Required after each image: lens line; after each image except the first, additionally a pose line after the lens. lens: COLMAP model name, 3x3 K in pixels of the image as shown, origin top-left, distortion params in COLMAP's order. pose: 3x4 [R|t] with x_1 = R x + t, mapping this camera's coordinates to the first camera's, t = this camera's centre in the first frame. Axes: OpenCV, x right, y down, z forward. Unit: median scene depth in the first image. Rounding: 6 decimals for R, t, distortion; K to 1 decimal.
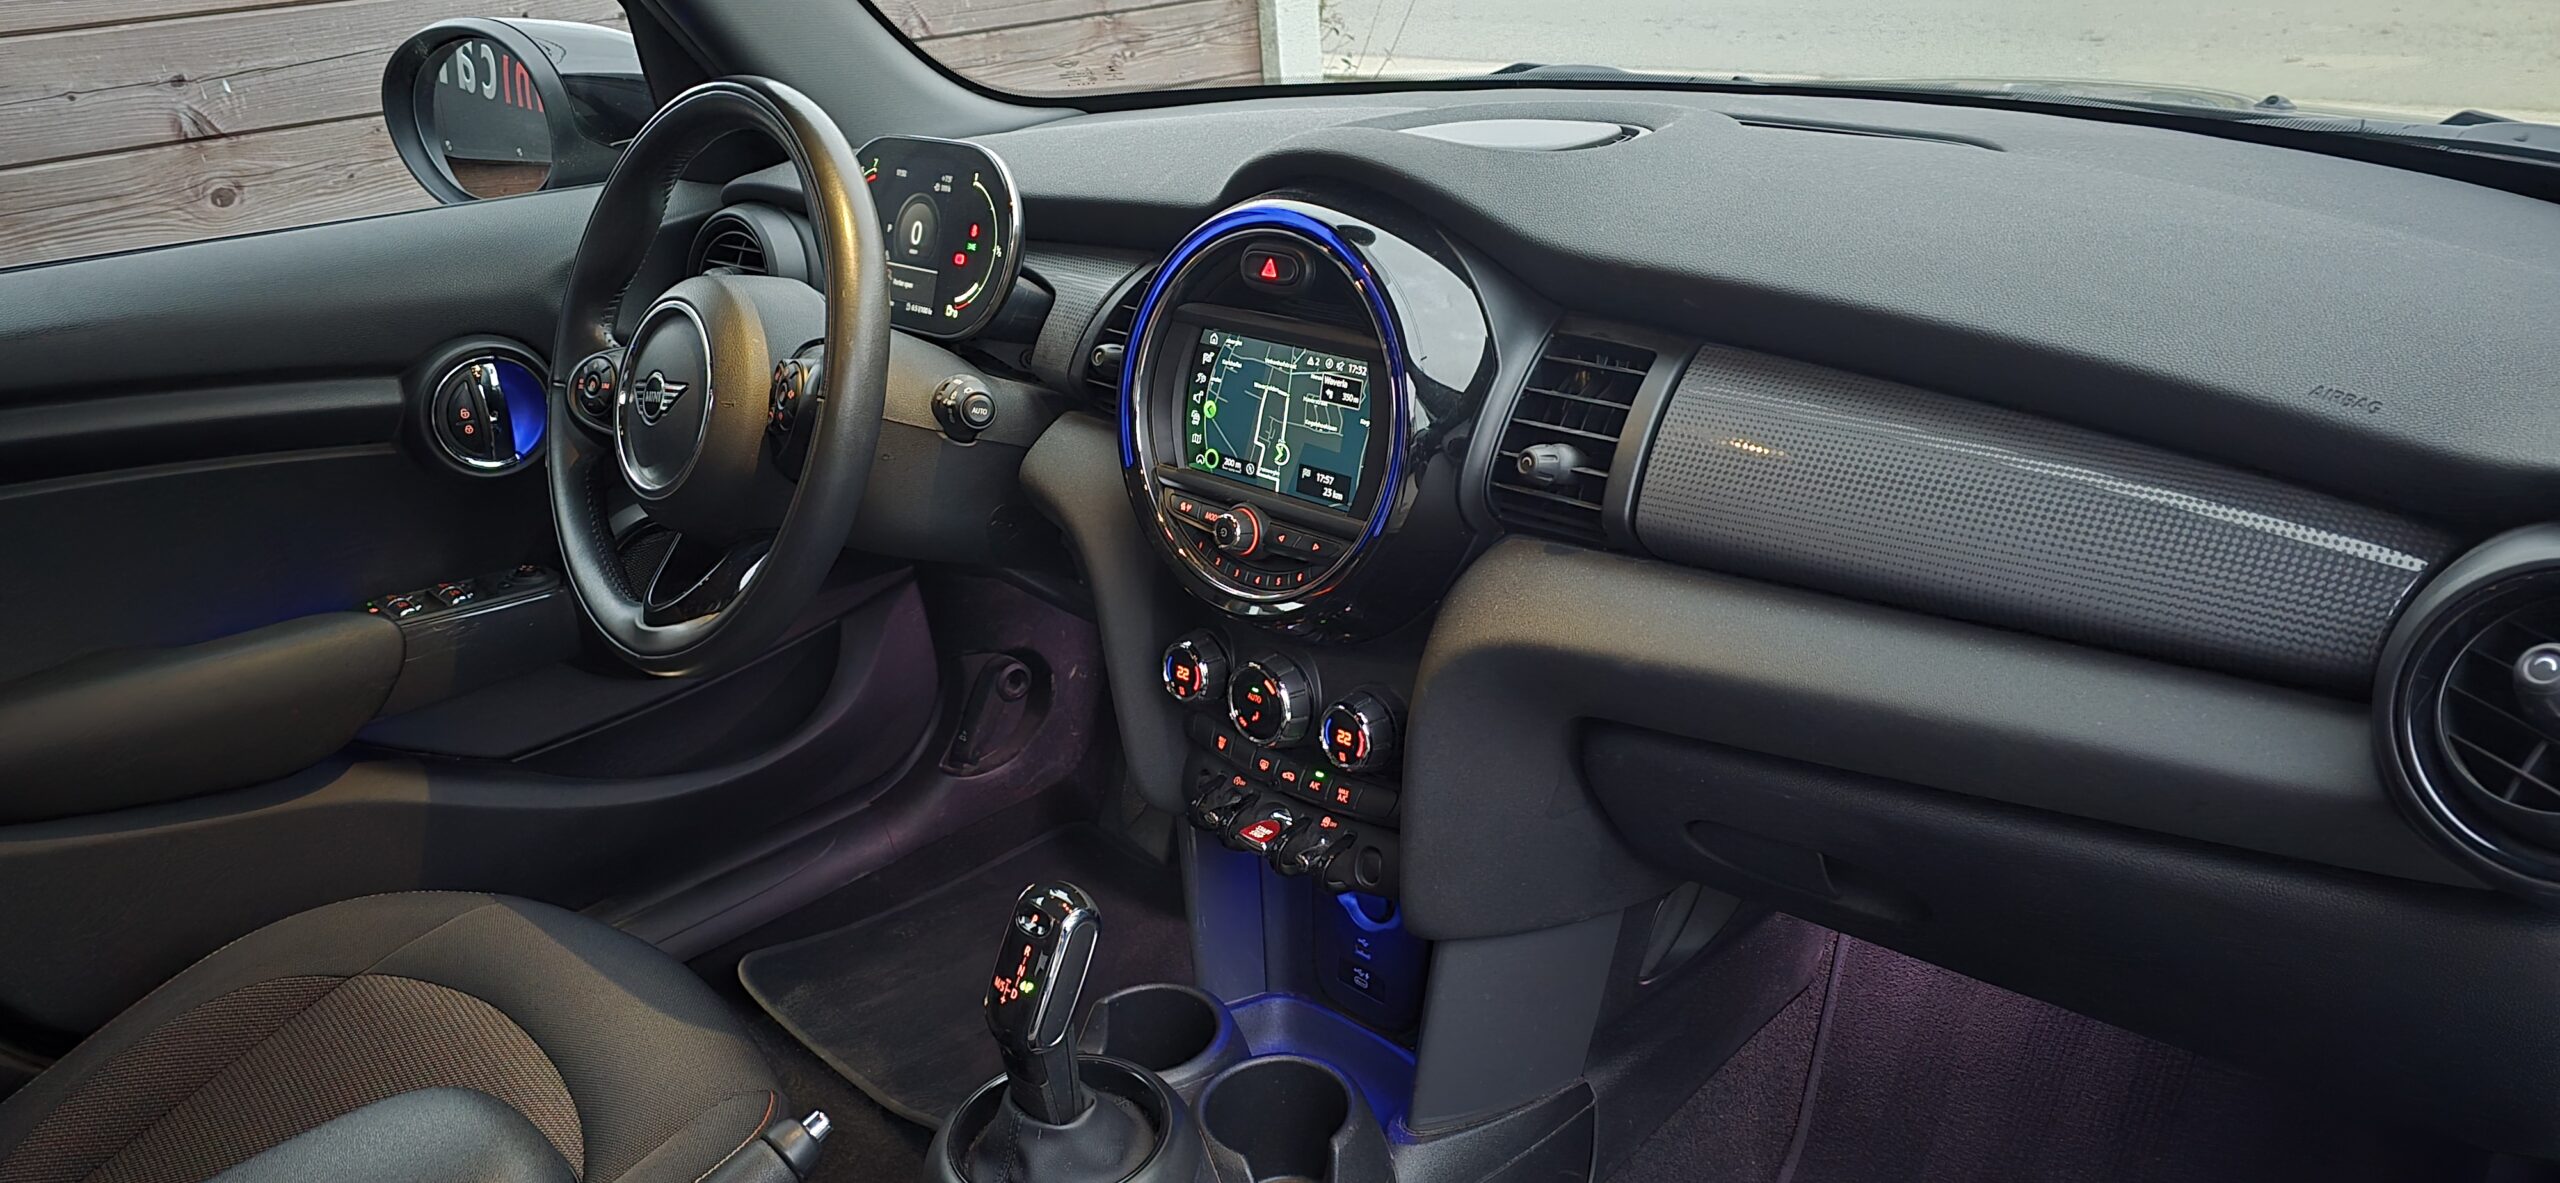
lens RADIAL K [[1716.0, 0, 1268.8], [0, 1716.0, 575.7], [0, 0, 1]] dist [0.054937, -0.043861]
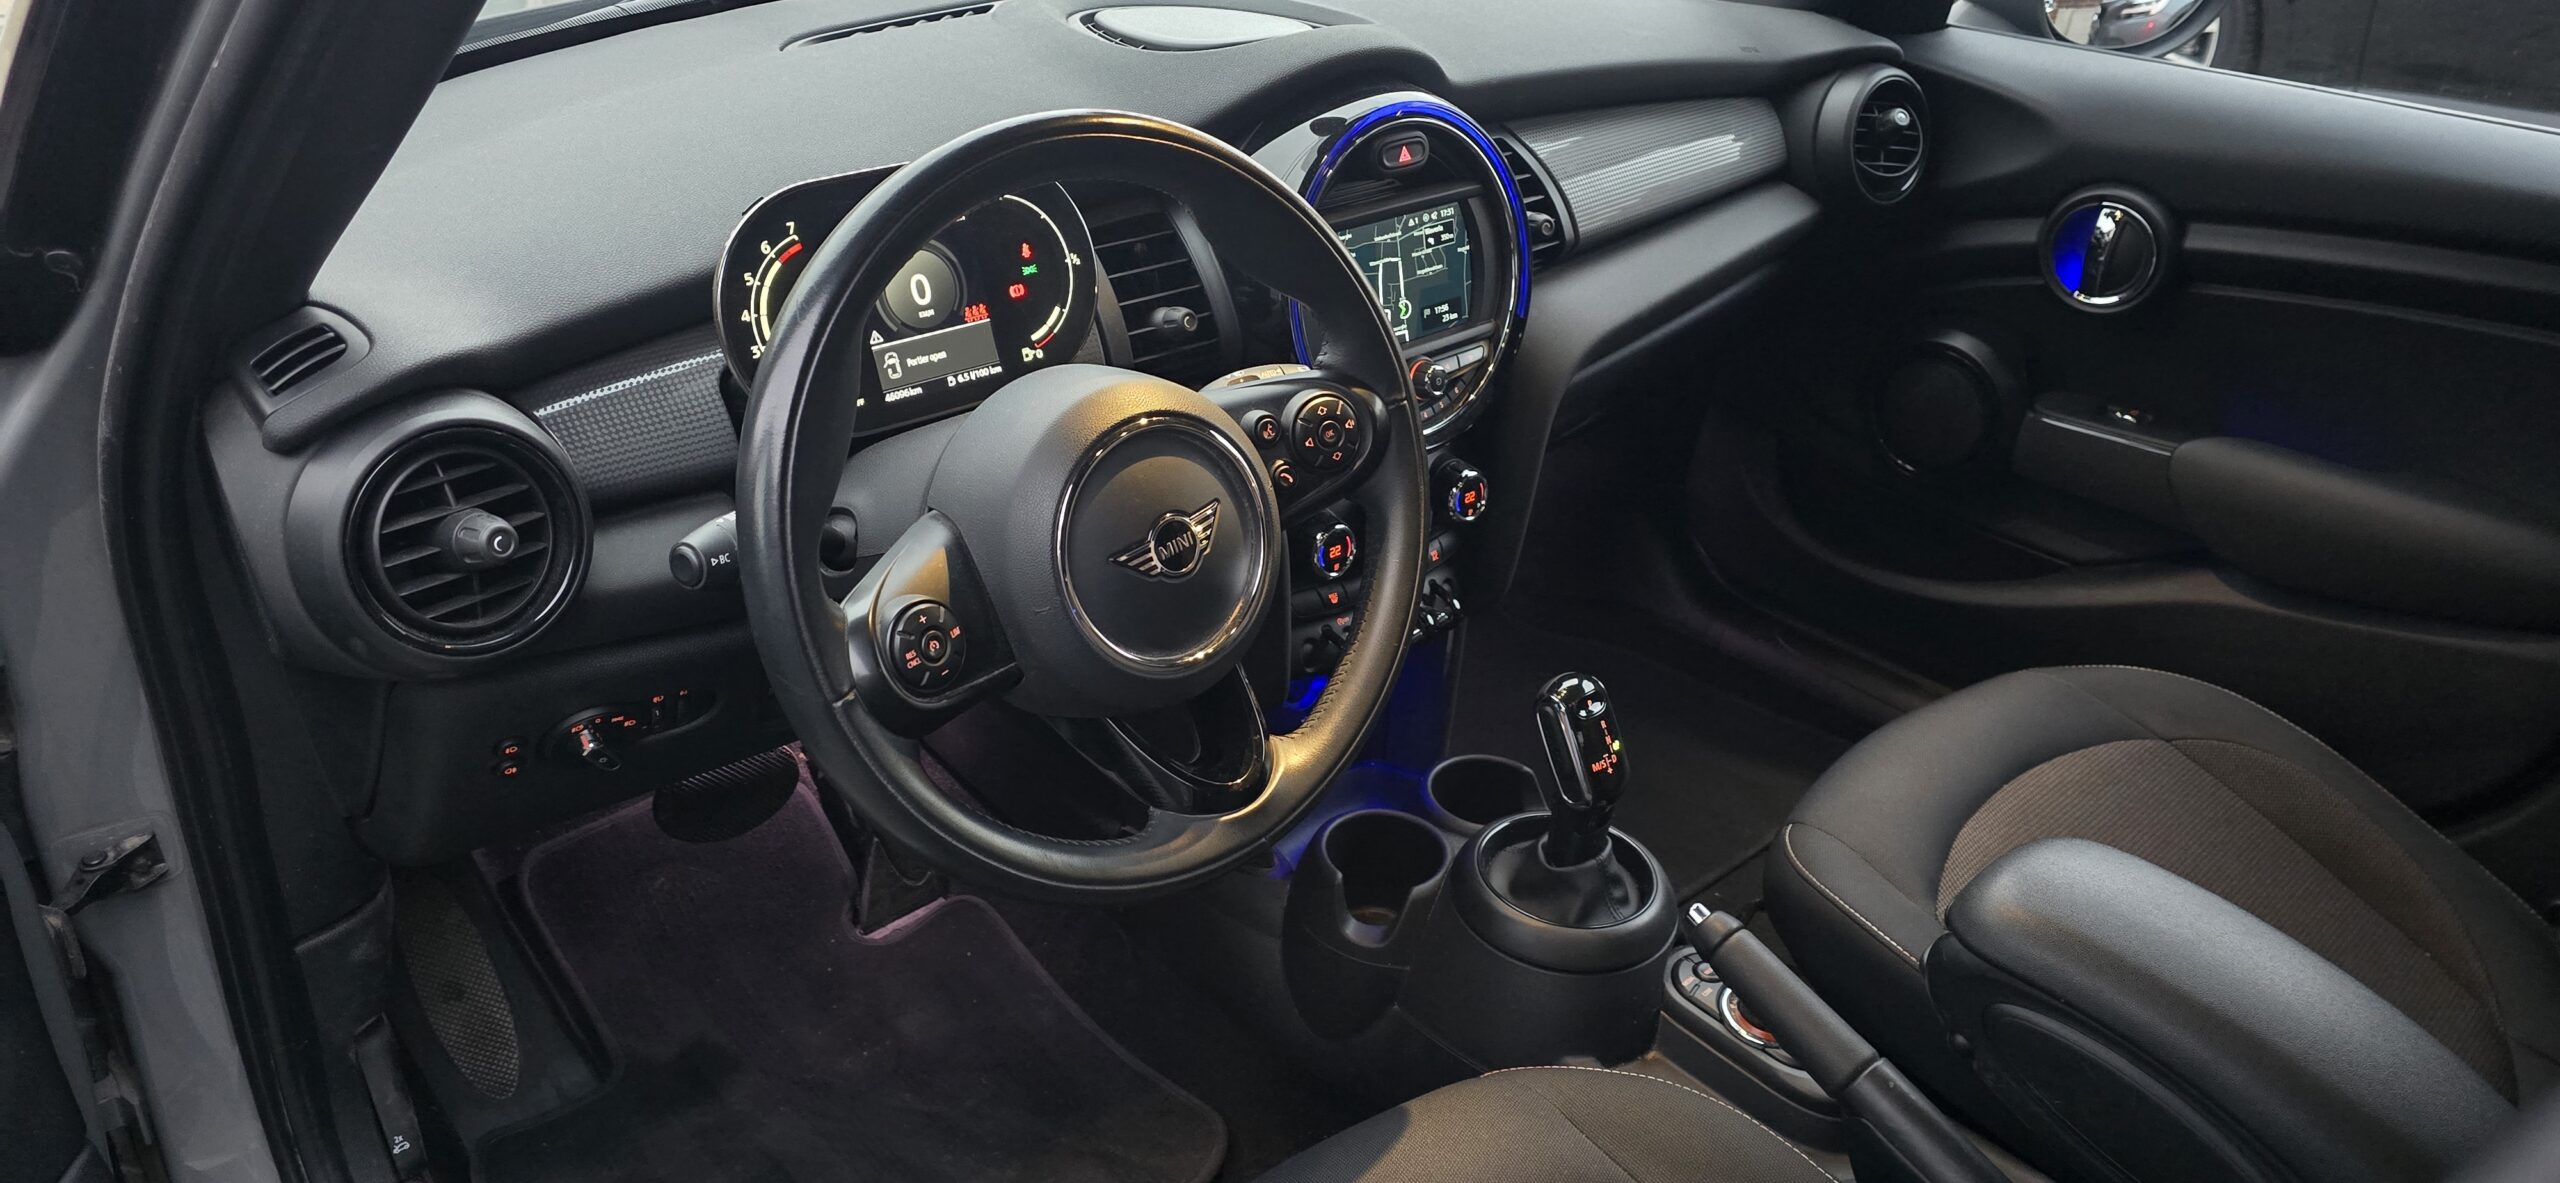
lens RADIAL K [[1716.0, 0, 1255.2], [0, 1716.0, 599.7], [0, 0, 1]] dist [0.054937, -0.043861]
pose [[0.066515, -0.452923, 0.889065, -1.145080], [0.342710, 0.847201, 0.405957, -0.417544], [-0.937084, 0.277689, 0.211573, 0.898478]]
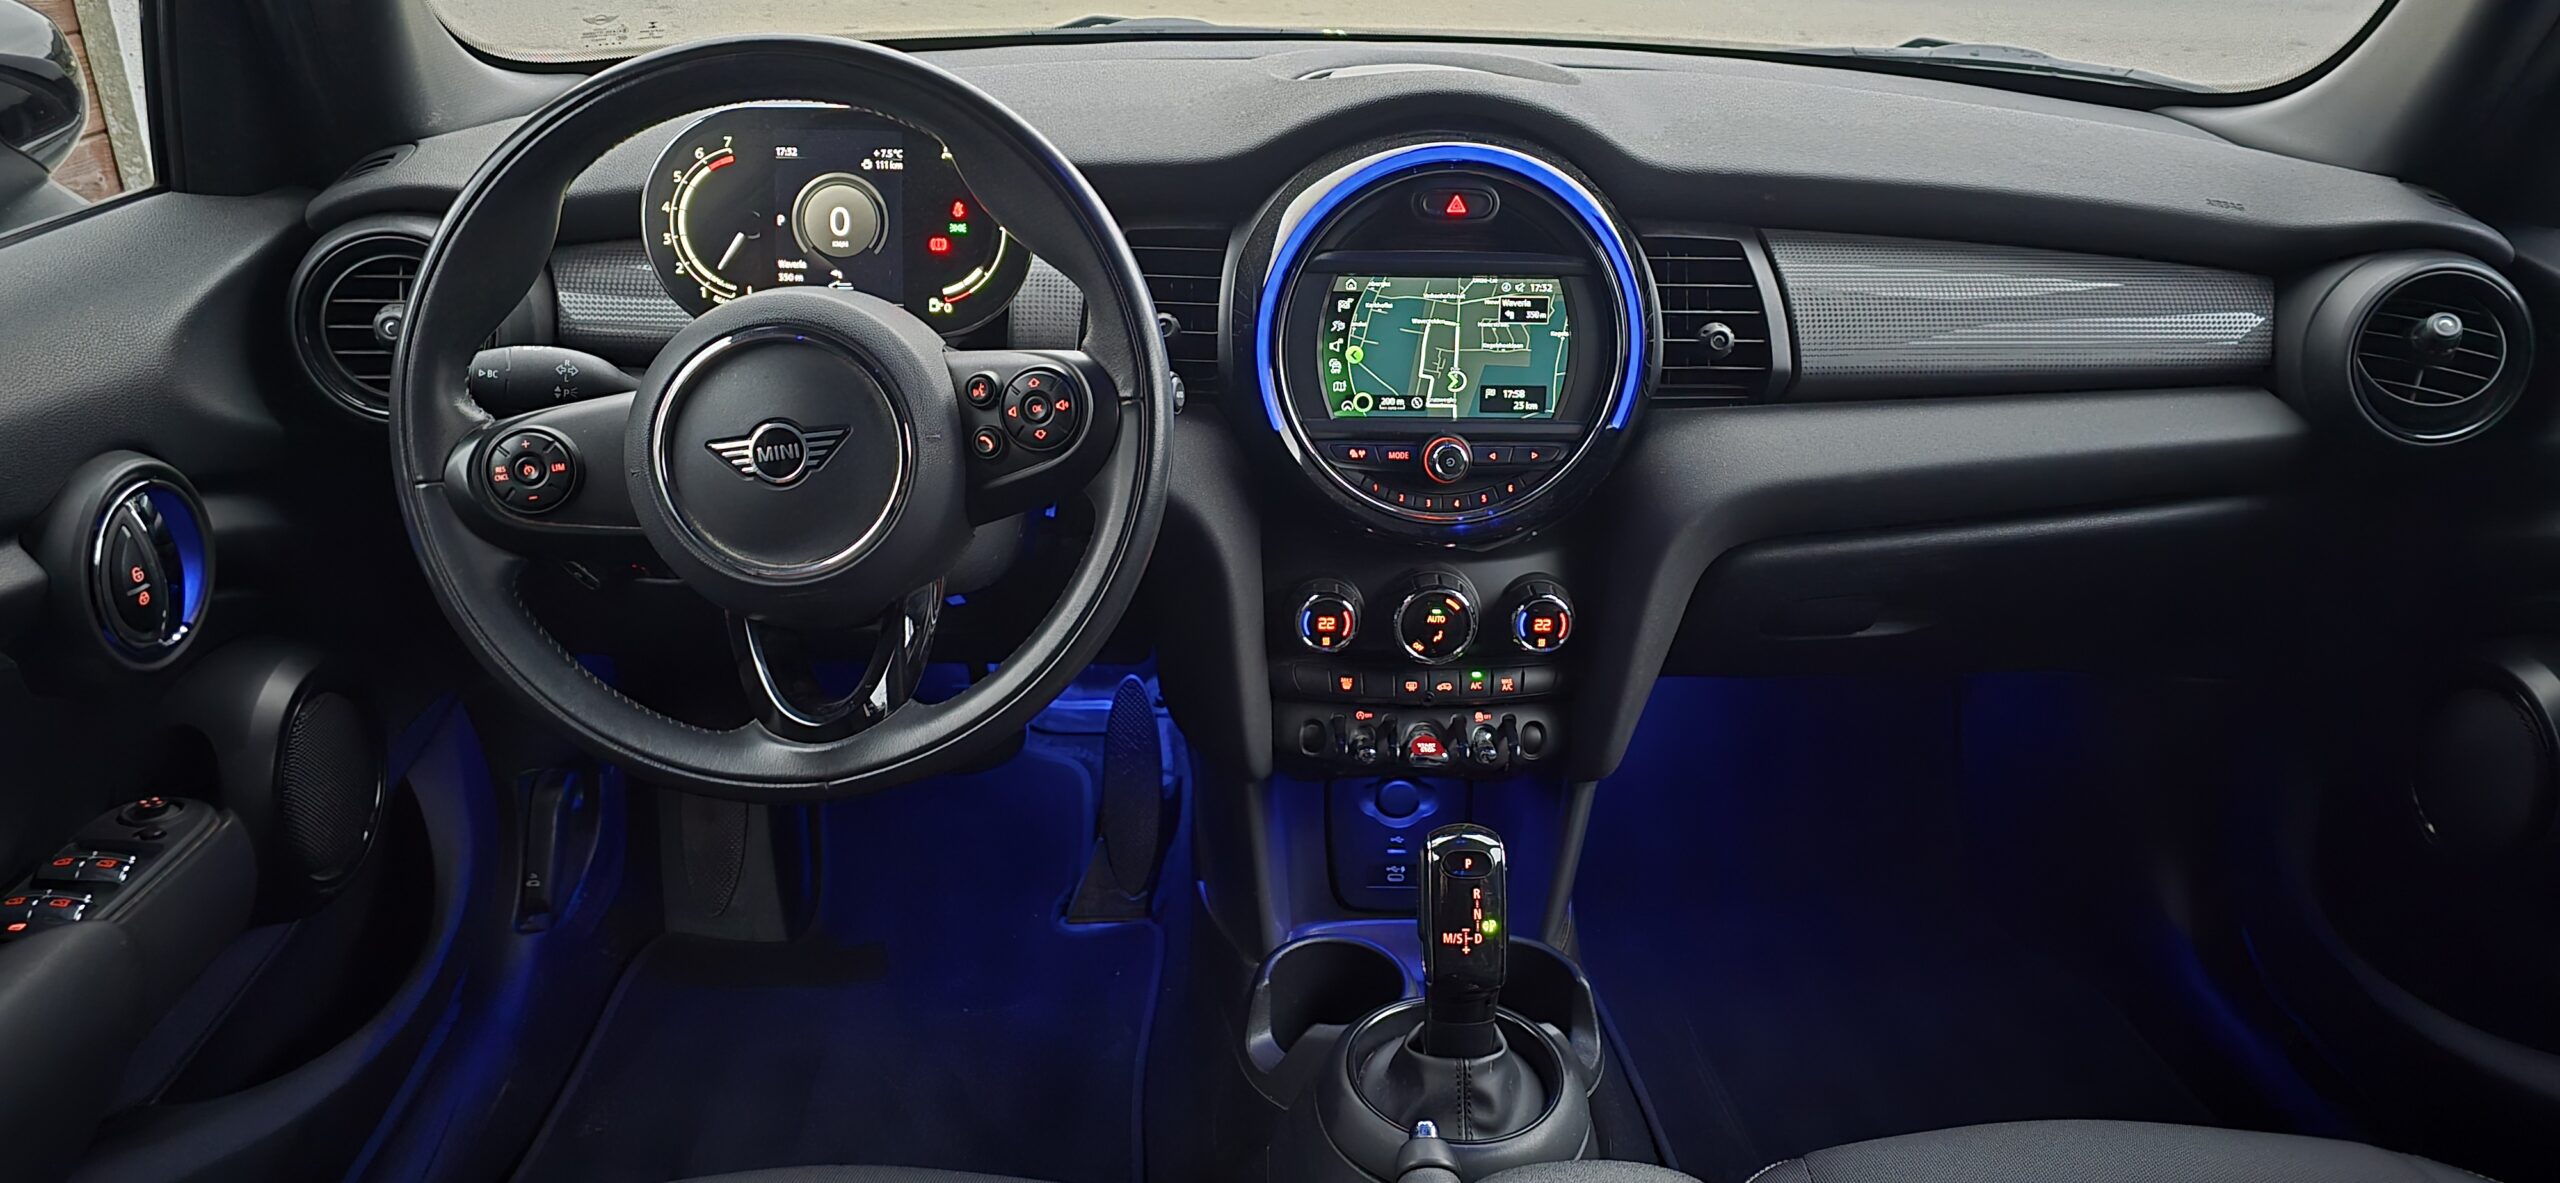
lens RADIAL K [[1716.0, 0, 1280.1], [0, 1716.0, 601.7], [0, 0, 1]] dist [0.054937, -0.043861]
pose [[0.675555, -0.241777, 0.696541, -0.836116], [0.221961, 0.967571, 0.120580, -0.090949], [-0.703106, 0.073146, 0.707313, 0.334841]]
